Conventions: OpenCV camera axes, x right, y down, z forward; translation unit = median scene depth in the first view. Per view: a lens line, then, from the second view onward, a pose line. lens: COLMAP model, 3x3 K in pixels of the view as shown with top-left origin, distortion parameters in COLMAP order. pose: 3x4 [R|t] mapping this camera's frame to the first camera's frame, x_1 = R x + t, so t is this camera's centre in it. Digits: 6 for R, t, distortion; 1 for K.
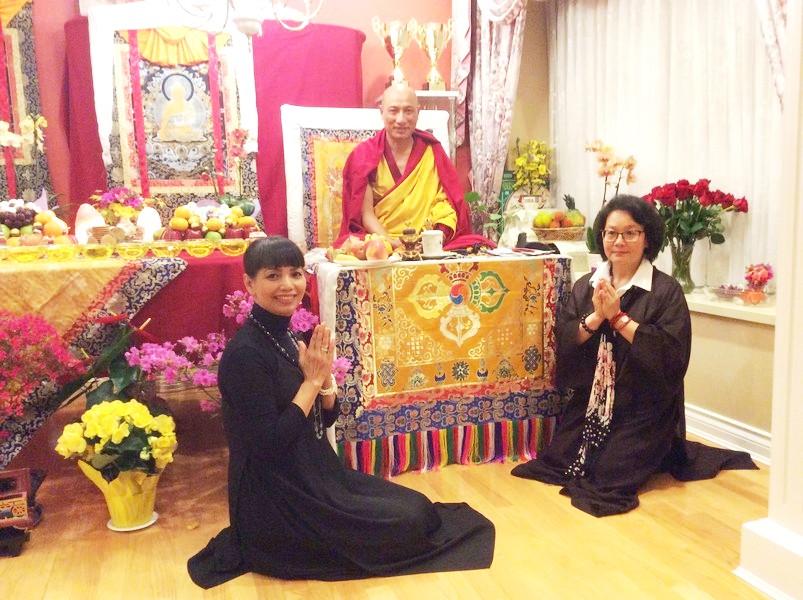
lens RADIAL K [[730.1, 0, 405.0], [0, 730.1, 306.2], [0, 0, 1]] dist [0.125008, -0.245123]
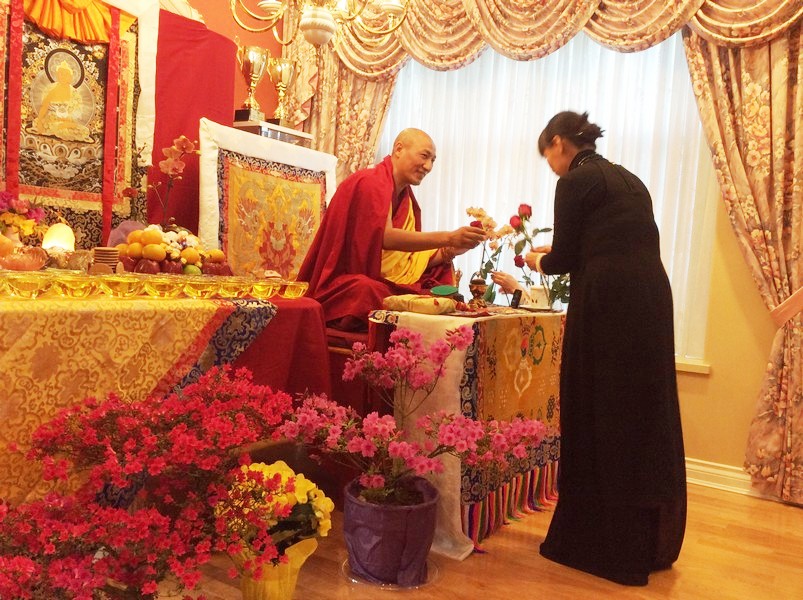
lens RADIAL K [[731.9, 0, 403.3], [0, 731.9, 305.8], [0, 0, 1]] dist [0.101763, -0.189339]
pose [[0.783059, 0.039969, 0.620661, -0.508567], [-0.000979, 0.998011, -0.063034, -0.006615], [-0.621946, 0.048752, 0.781541, 0.212962]]
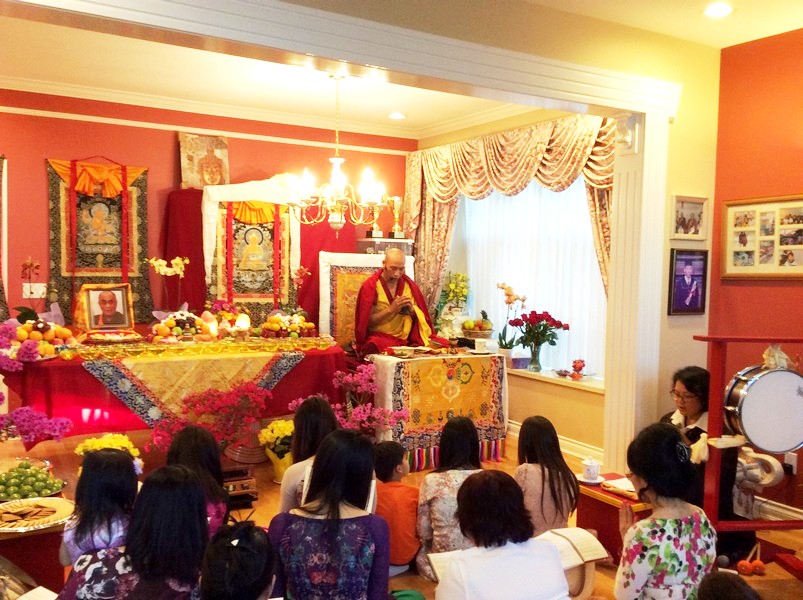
lens RADIAL K [[727.6, 0, 405.6], [0, 727.6, 303.0], [0, 0, 1]] dist [0.130871, -0.252521]
pose [[0.974899, 0.039027, 0.219199, -0.336367], [-0.021000, 0.996246, -0.083979, -0.028694], [-0.221653, 0.077268, 0.972059, -0.604961]]
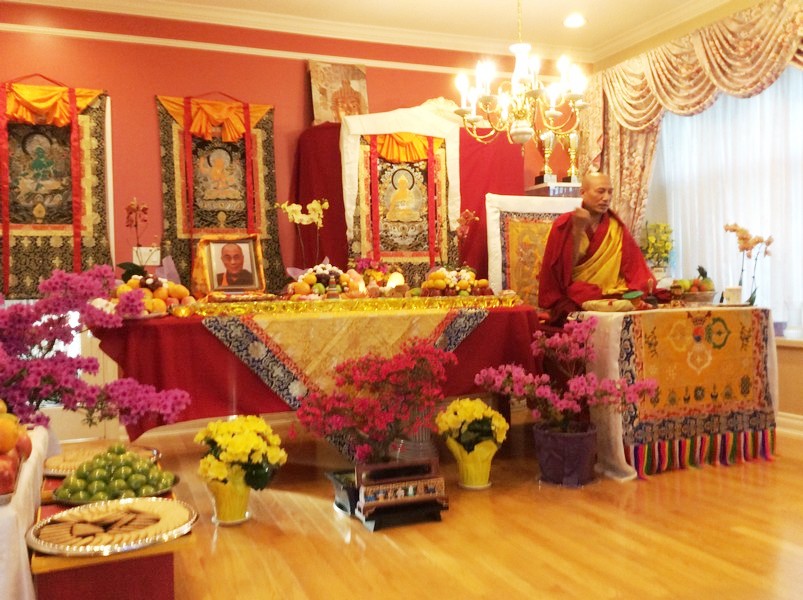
lens RADIAL K [[727.6, 0, 405.6], [0, 727.6, 303.0], [0, 0, 1]] dist [0.130871, -0.252521]
pose [[0.997611, 0.005163, 0.068891, -0.396879], [0.002548, 0.993775, -0.111376, 0.053711], [-0.069037, 0.111285, 0.991388, -0.215631]]
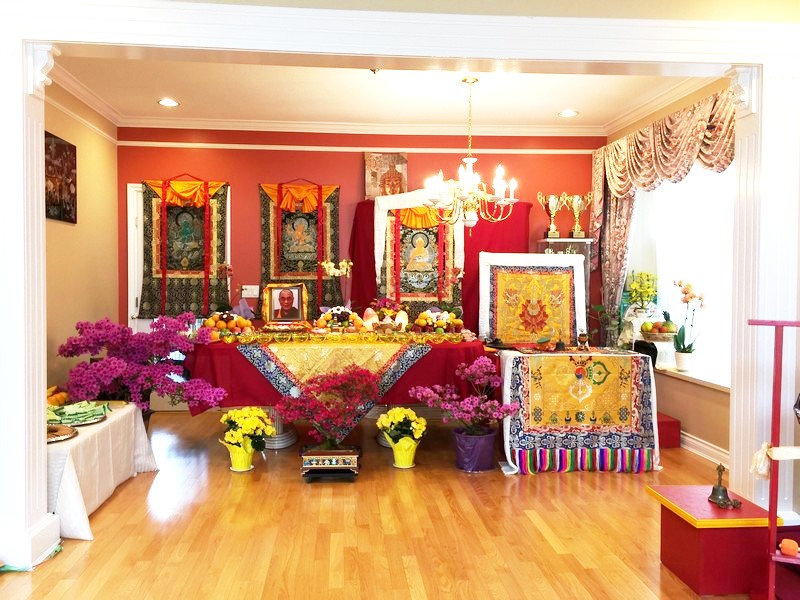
lens RADIAL K [[685.2, 0, 395.5], [0, 685.2, 294.1], [0, 0, 1]] dist [0.090851, -0.124058]
pose [[0.971705, 0.039116, -0.232937, 0.014228], [-0.064480, 0.992663, -0.102288, -0.005077], [0.227227, 0.114414, 0.967097, -0.553128]]
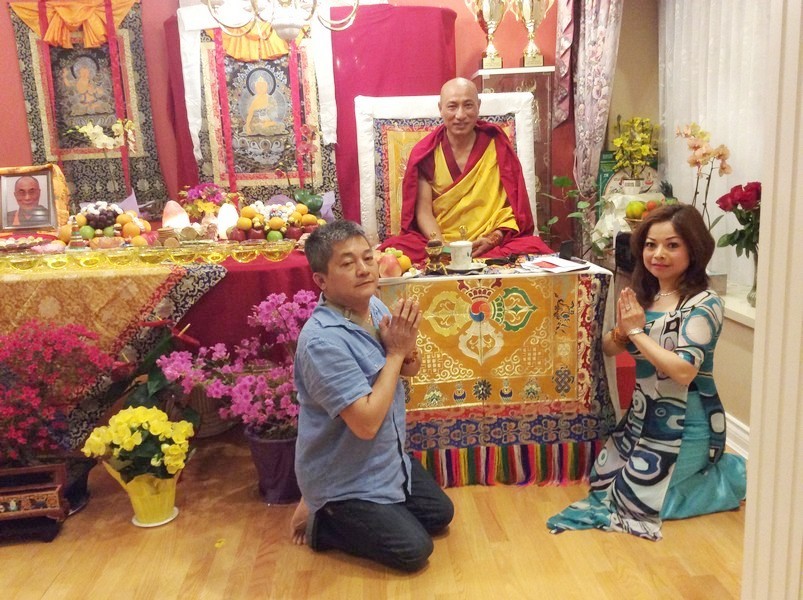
lens RADIAL K [[731.9, 0, 403.3], [0, 731.9, 305.8], [0, 0, 1]] dist [0.101763, -0.189339]
pose [[0.968158, 0.035572, -0.247798, 0.154098], [-0.017524, 0.997055, 0.074662, -0.067385], [0.249725, -0.067943, 0.965930, 0.037383]]
